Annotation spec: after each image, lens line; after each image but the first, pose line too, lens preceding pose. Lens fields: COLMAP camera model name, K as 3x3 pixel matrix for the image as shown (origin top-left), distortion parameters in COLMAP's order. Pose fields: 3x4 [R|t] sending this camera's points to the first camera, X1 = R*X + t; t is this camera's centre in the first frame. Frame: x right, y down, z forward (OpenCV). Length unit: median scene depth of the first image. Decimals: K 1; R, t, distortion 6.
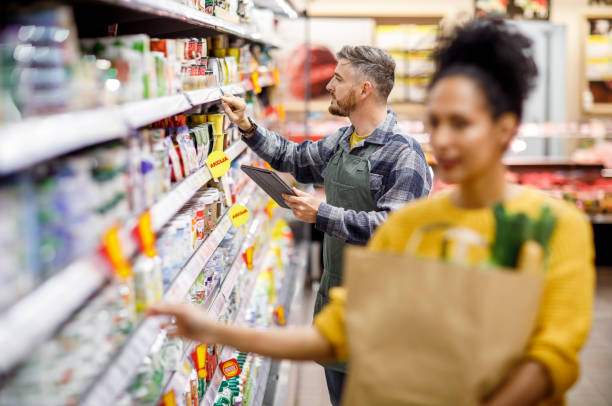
lens RADIAL K [[1518.1, 0, 306.0], [0, 1518.1, 203.0], [0, 0, 1]] dist [-0.044843, -0.863028]
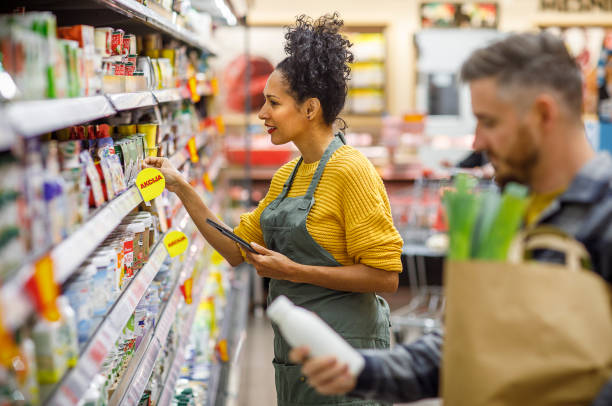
lens RADIAL K [[1481.0, 0, 306.0], [0, 1481.0, 203.0], [0, 0, 1]] dist [-0.073268, -0.537020]
pose [[0.998961, -0.008672, 0.044750, -0.008509], [0.009090, 0.999917, -0.009151, -0.006368], [-0.044667, 0.009548, 0.998956, 0.173515]]
